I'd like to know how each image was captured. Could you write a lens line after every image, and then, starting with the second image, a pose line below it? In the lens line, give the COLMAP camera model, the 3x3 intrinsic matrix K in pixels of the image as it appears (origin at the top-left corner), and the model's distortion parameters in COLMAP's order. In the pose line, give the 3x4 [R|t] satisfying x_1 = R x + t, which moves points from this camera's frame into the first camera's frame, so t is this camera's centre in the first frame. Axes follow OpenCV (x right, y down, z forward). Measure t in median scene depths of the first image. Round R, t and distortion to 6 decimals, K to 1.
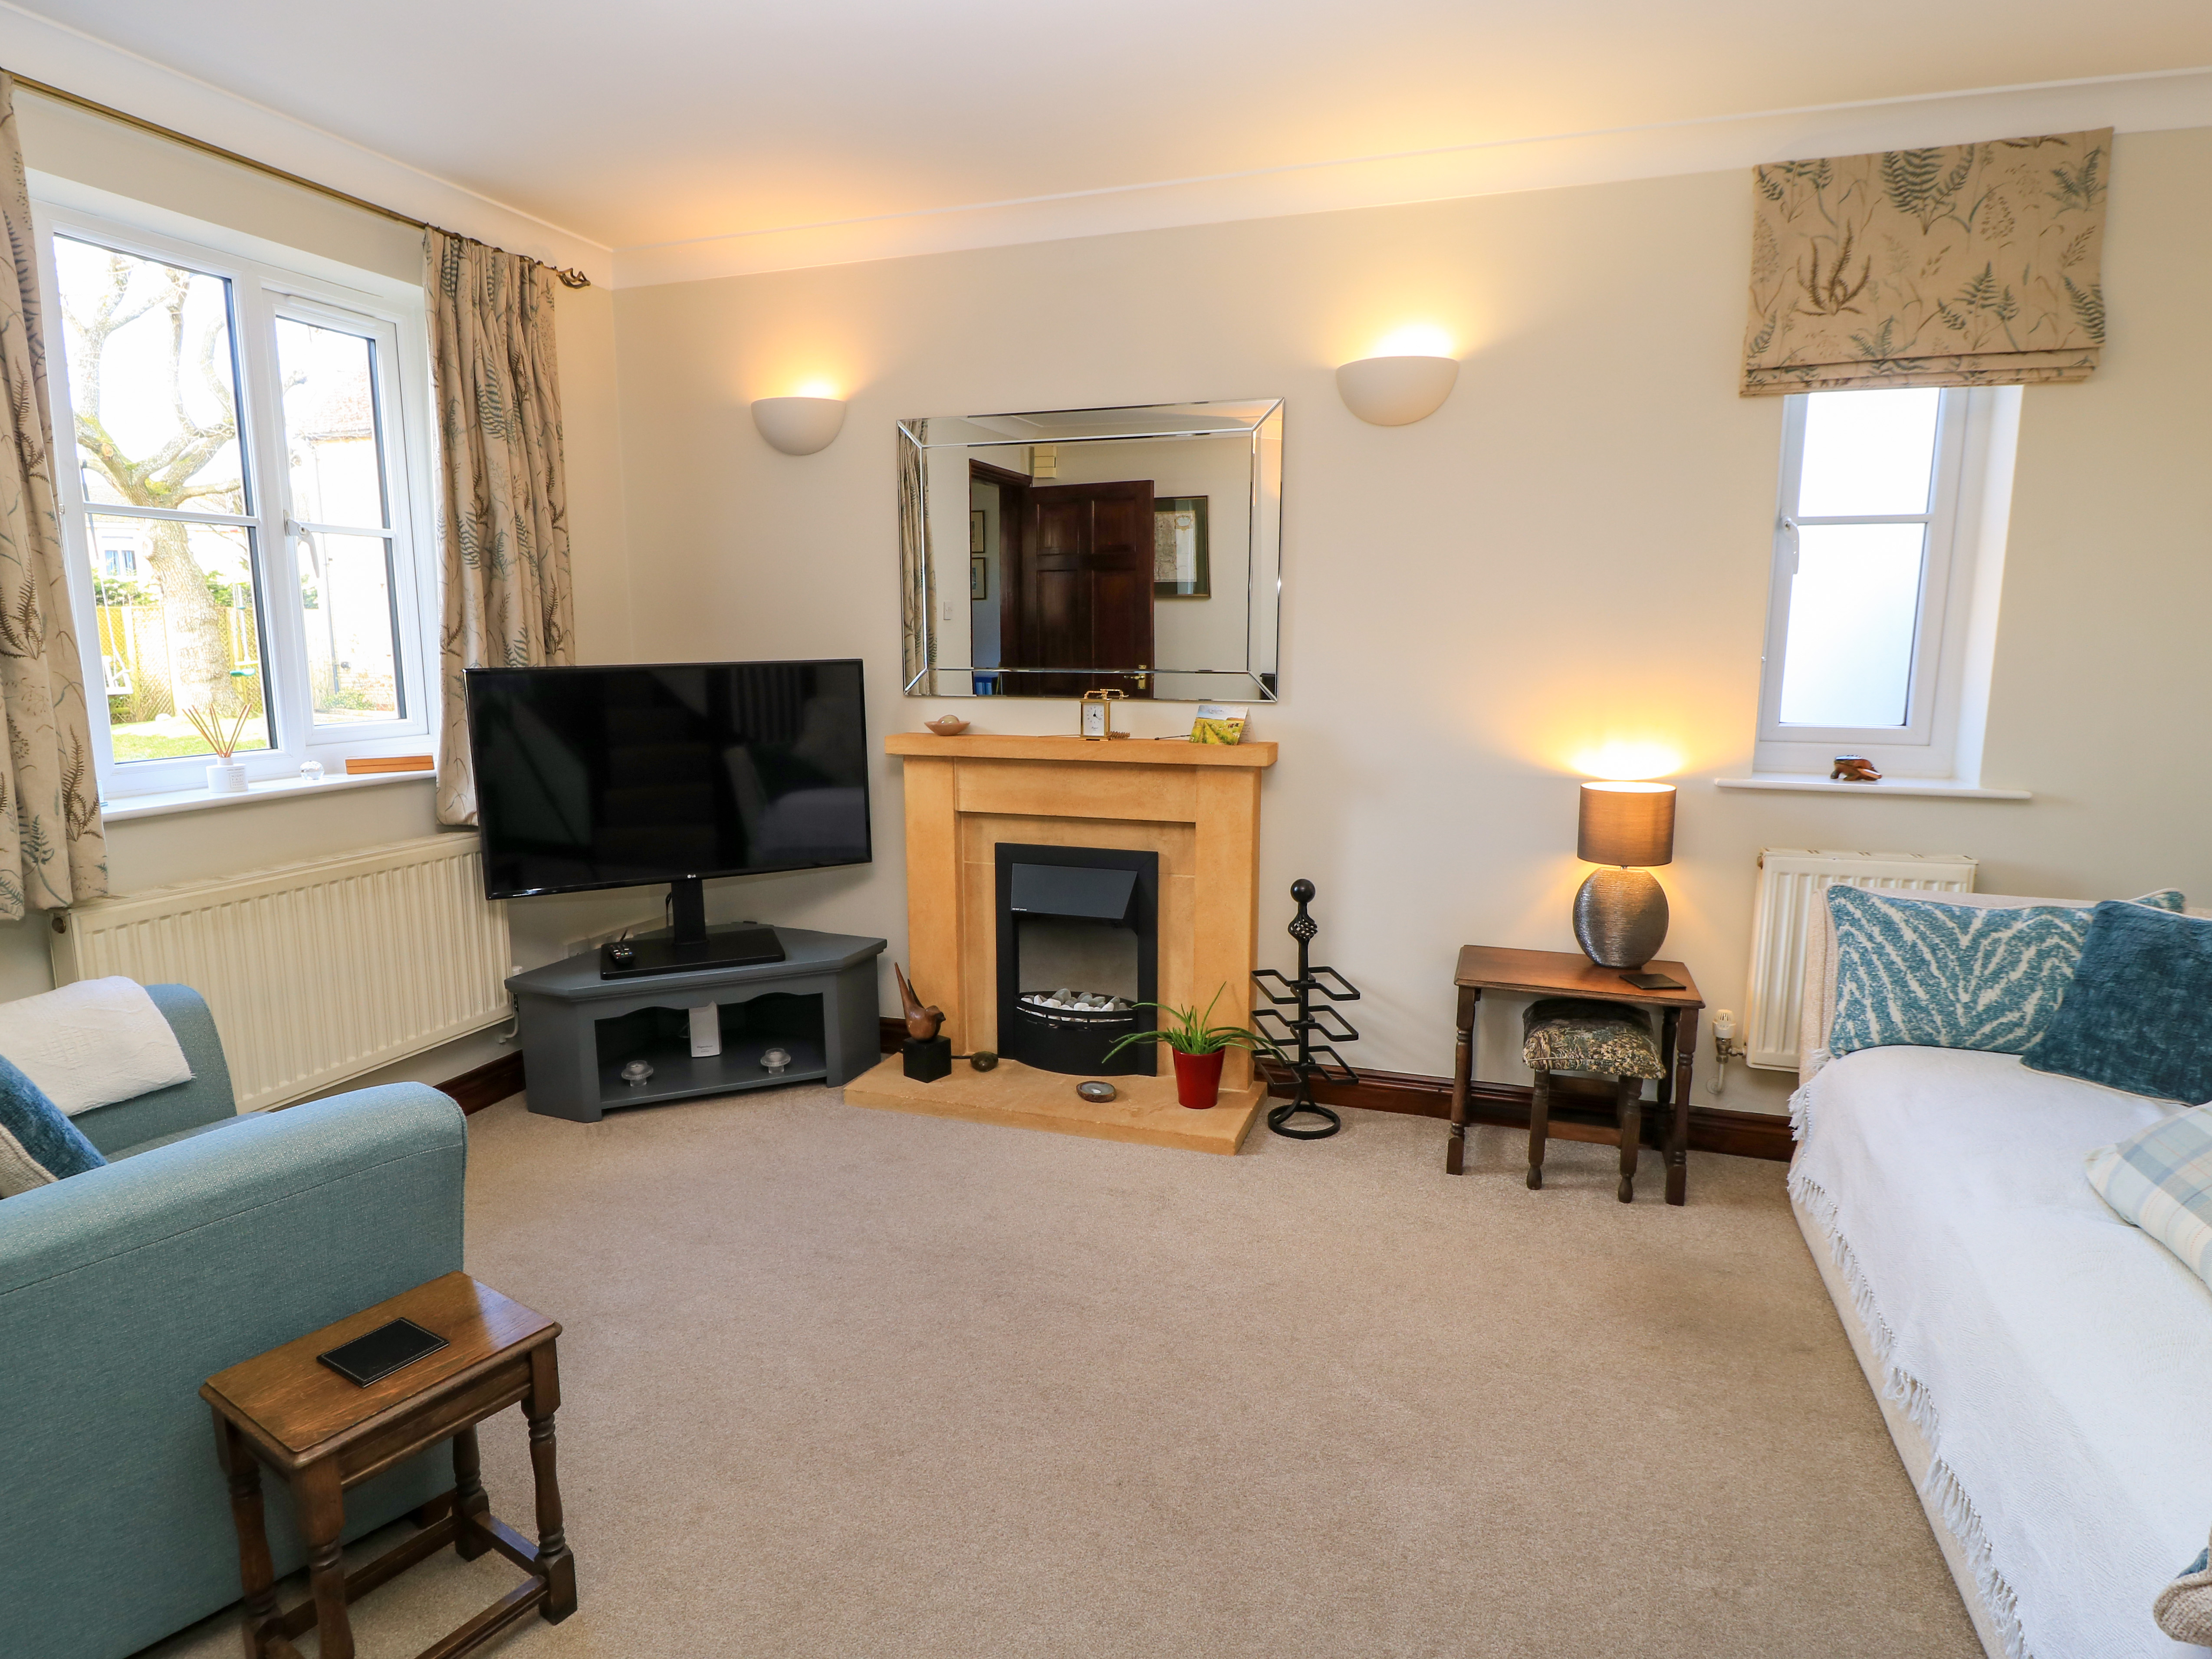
lens RADIAL K [[1174.5, 0, 1097.6], [0, 1174.5, 824.4], [0, 0, 1]] dist [-0.002810, -0.010563]
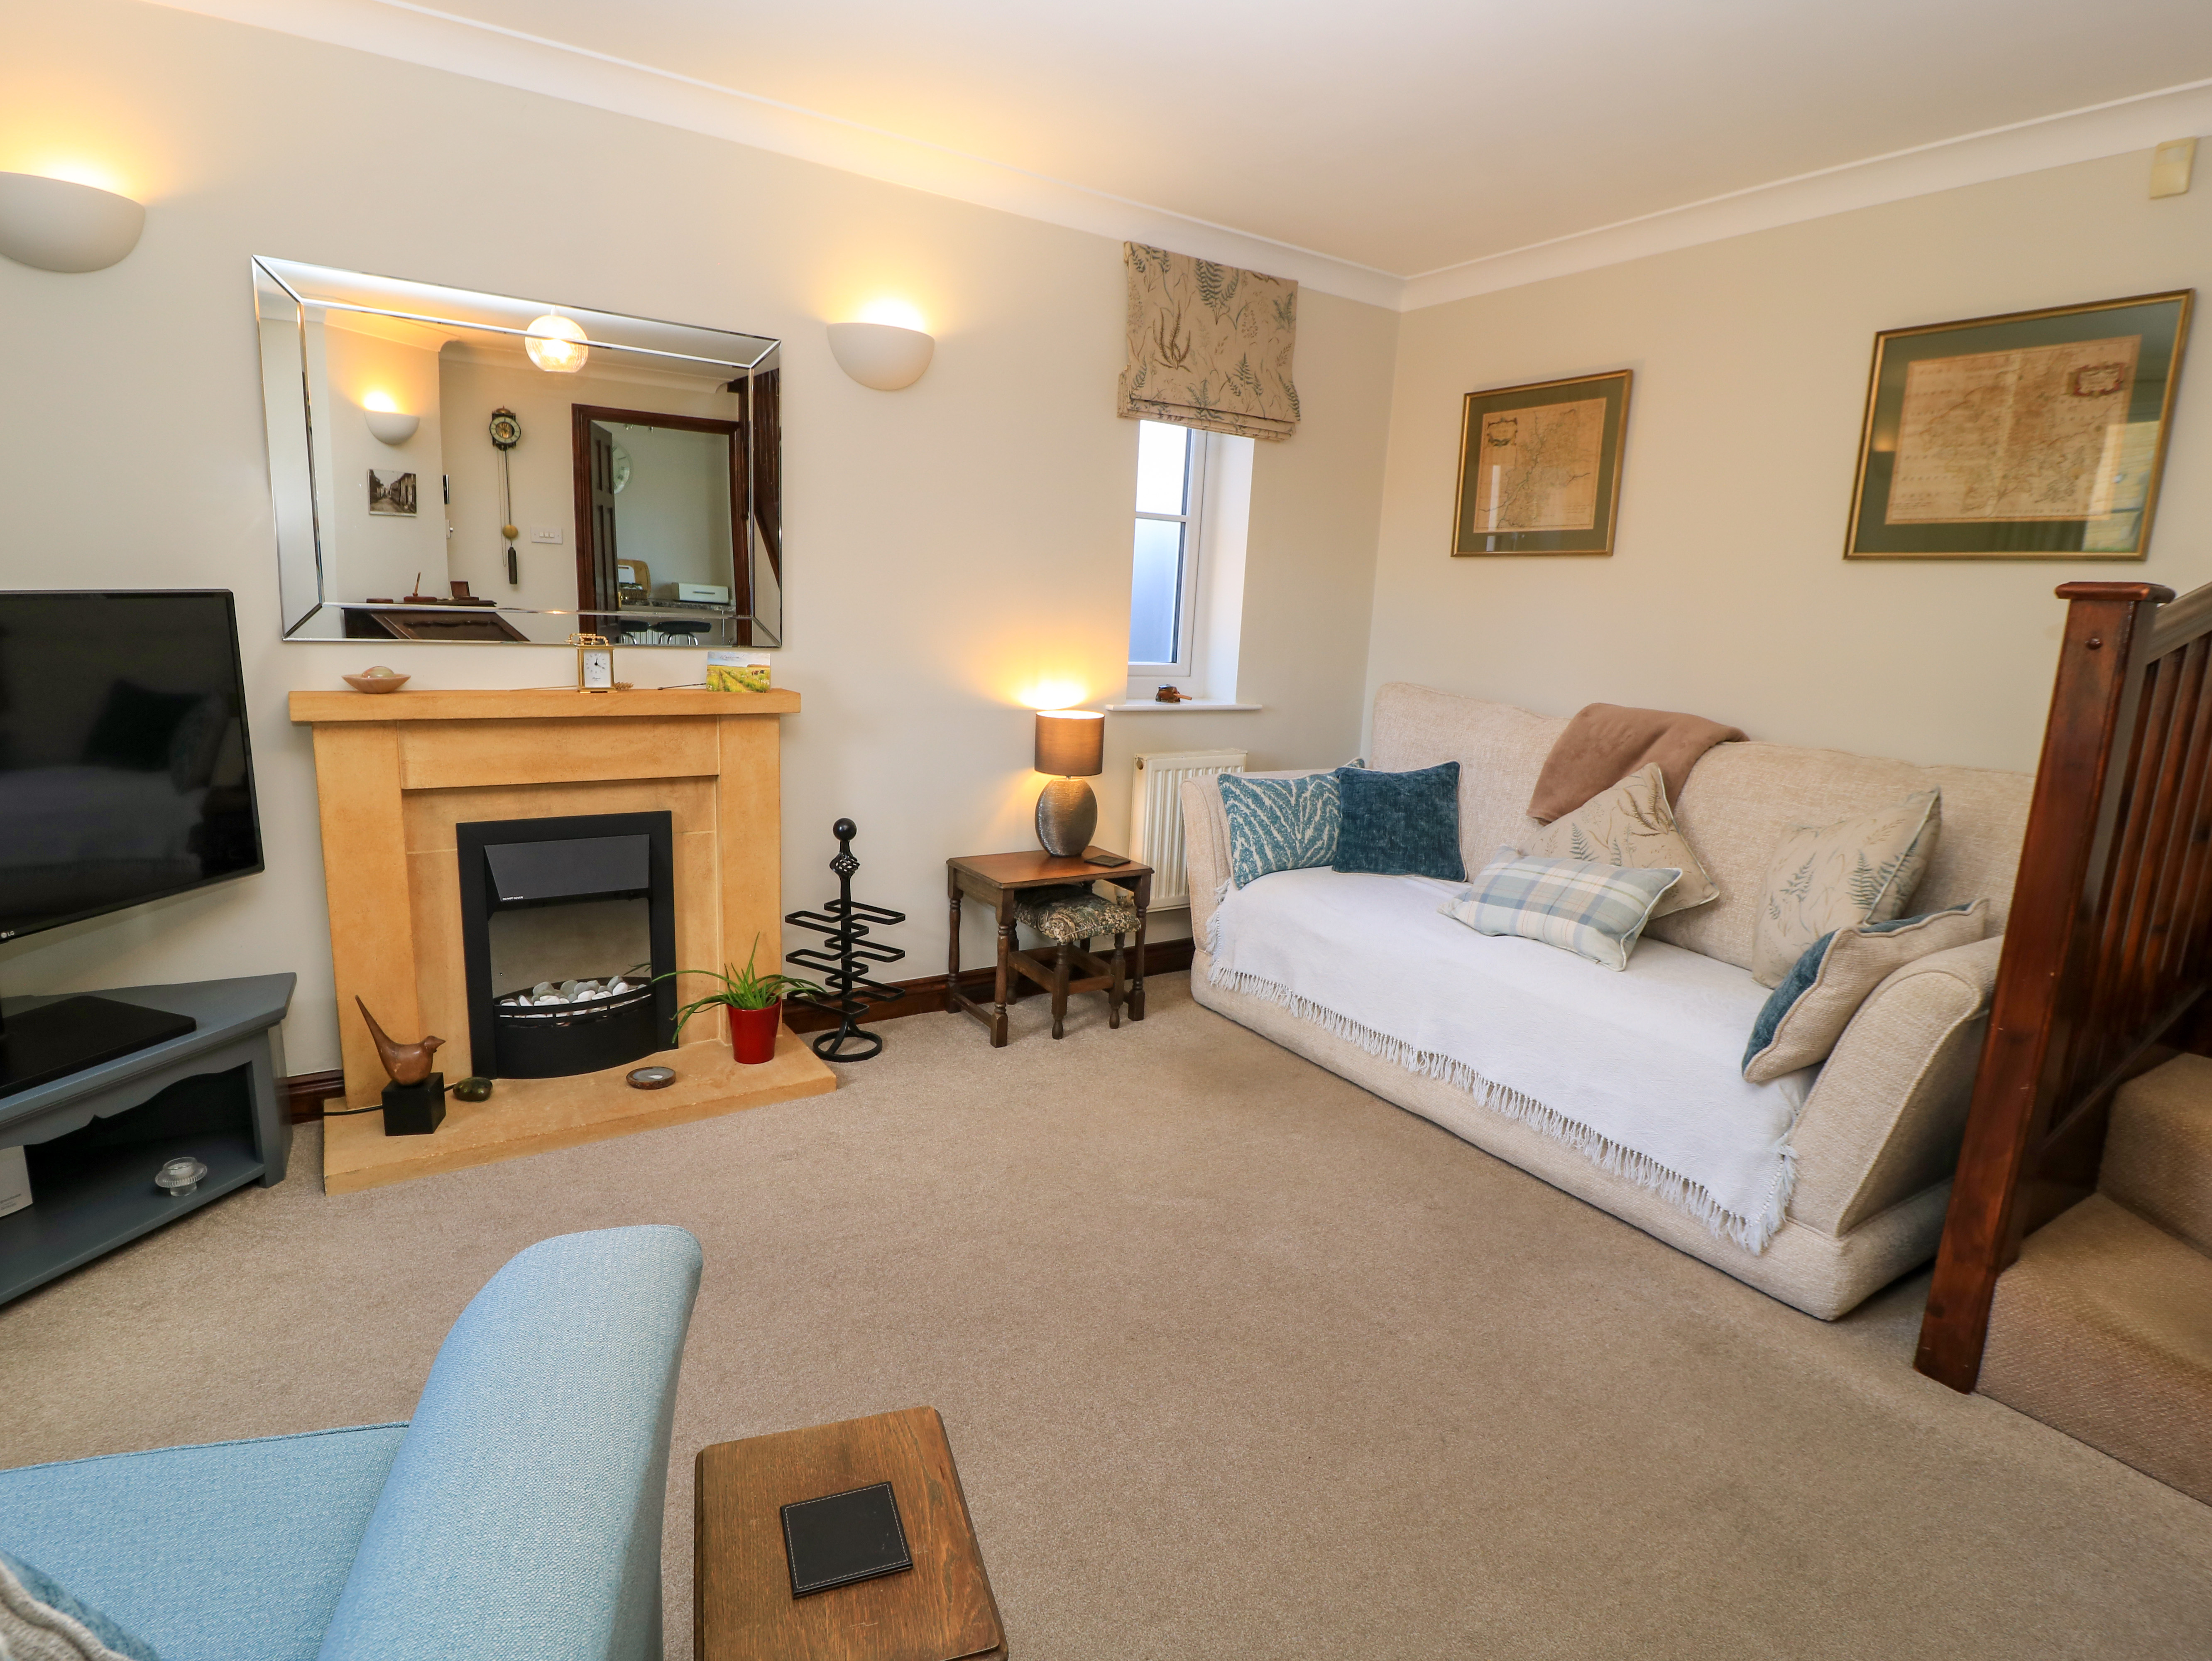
lens RADIAL K [[1174.7, 0, 1040.5], [0, 1174.7, 828.3], [0, 0, 1]] dist [-0.002810, -0.010563]
pose [[0.625191, -0.125025, 0.770393, -0.550798], [0.076117, 0.992148, 0.099242, -0.037361], [-0.776752, -0.003406, 0.629798, 0.210839]]
